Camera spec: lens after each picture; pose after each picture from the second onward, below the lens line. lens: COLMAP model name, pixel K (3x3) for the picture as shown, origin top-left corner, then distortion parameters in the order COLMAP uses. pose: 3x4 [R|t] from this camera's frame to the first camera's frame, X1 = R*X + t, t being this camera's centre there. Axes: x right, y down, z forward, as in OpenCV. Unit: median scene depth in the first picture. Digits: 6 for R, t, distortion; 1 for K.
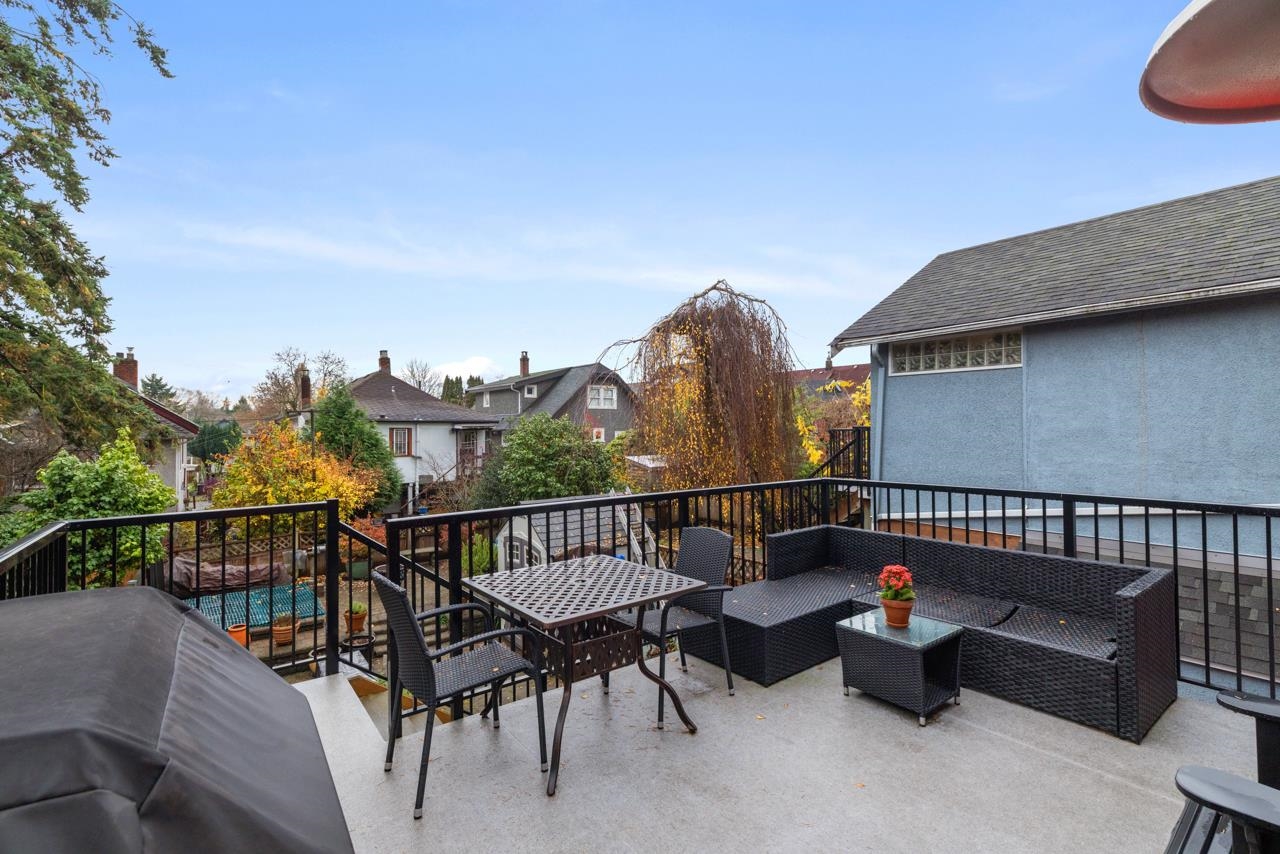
lens RADIAL K [[573.2, 0, 640.0], [0, 573.2, 427.0], [0, 0, 1]] dist [0.004337, 0.000410]
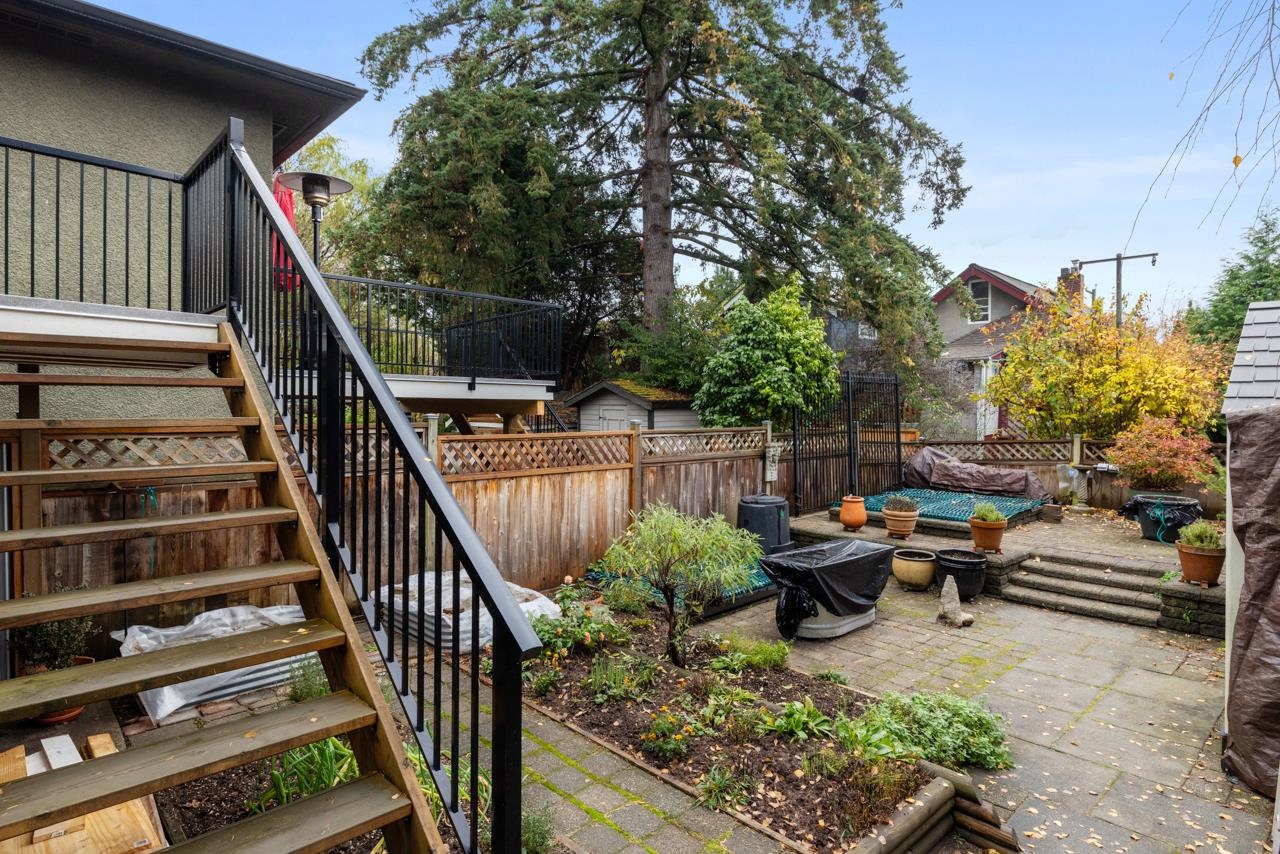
lens RADIAL K [[695.1, 0, 628.2], [0, 695.1, 419.9], [0, 0, 1]] dist [-0.001107, -0.001306]
pose [[0.104131, 0.019973, -0.994363, 0.140551], [-0.002326, 0.999800, 0.019838, 0.131176], [0.994561, 0.000247, 0.104157, 0.349104]]
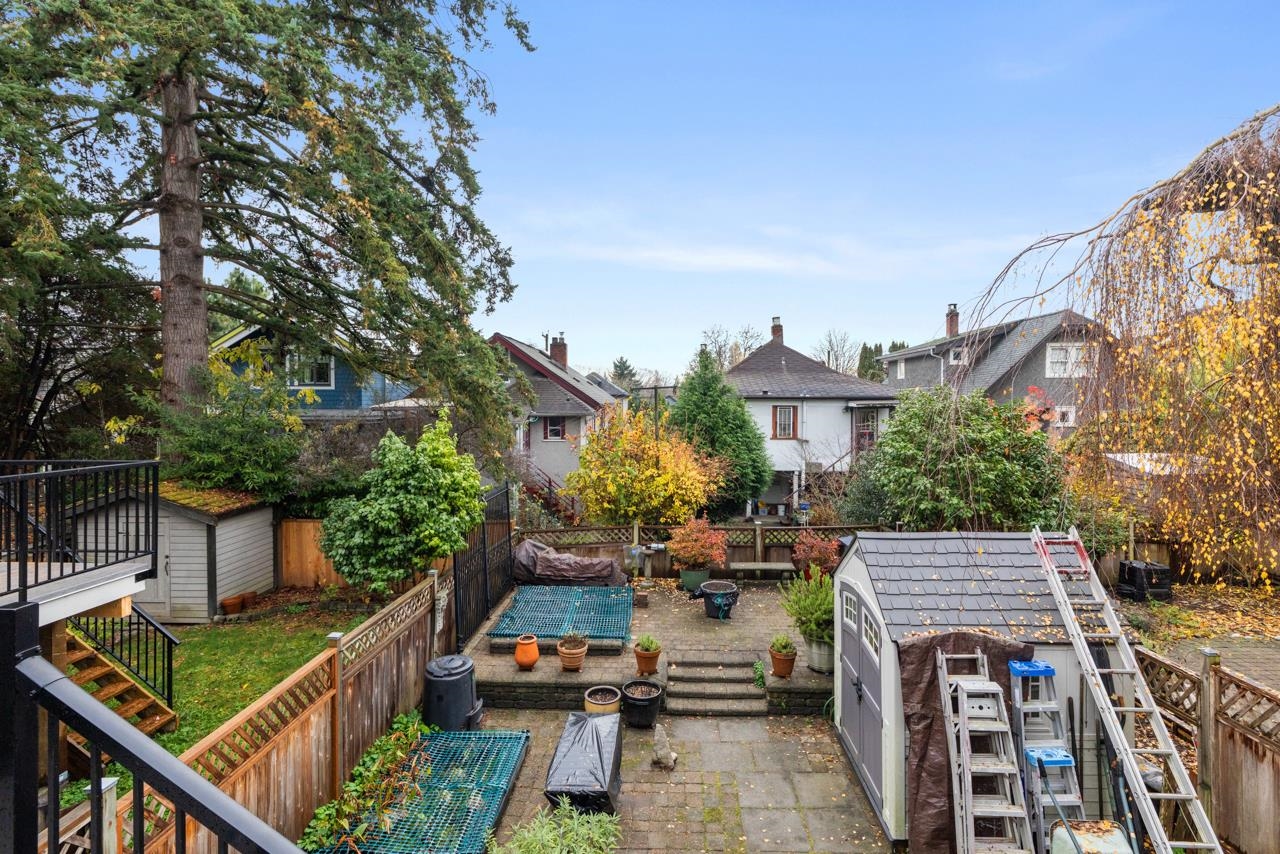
lens RADIAL K [[639.1, 0, 653.1], [0, 639.1, 417.5], [0, 0, 1]] dist [-0.001079, -0.000158]
pose [[0.785868, 0.015681, -0.618195, 0.025565], [-0.001091, 0.999712, 0.023971, -0.005341], [0.618393, -0.018163, 0.785659, 0.218217]]
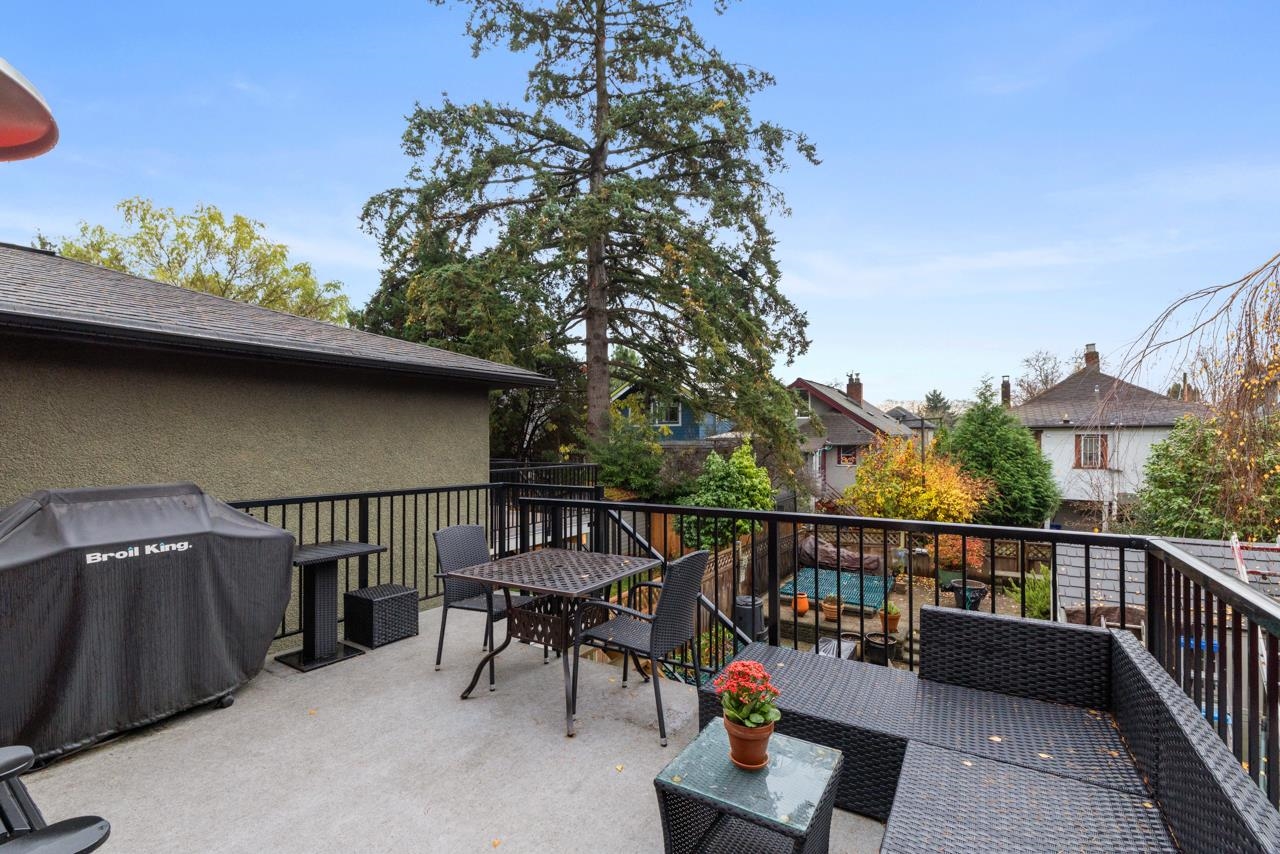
lens RADIAL K [[566.4, 0, 639.9], [0, 566.4, 447.7], [0, 0, 1]] dist [-0.001564, -0.000160]
pose [[0.360444, 0.015038, -0.932660, 0.193517], [0.006902, 0.999800, 0.018788, 0.001150], [0.932755, -0.013210, 0.360268, 0.138483]]
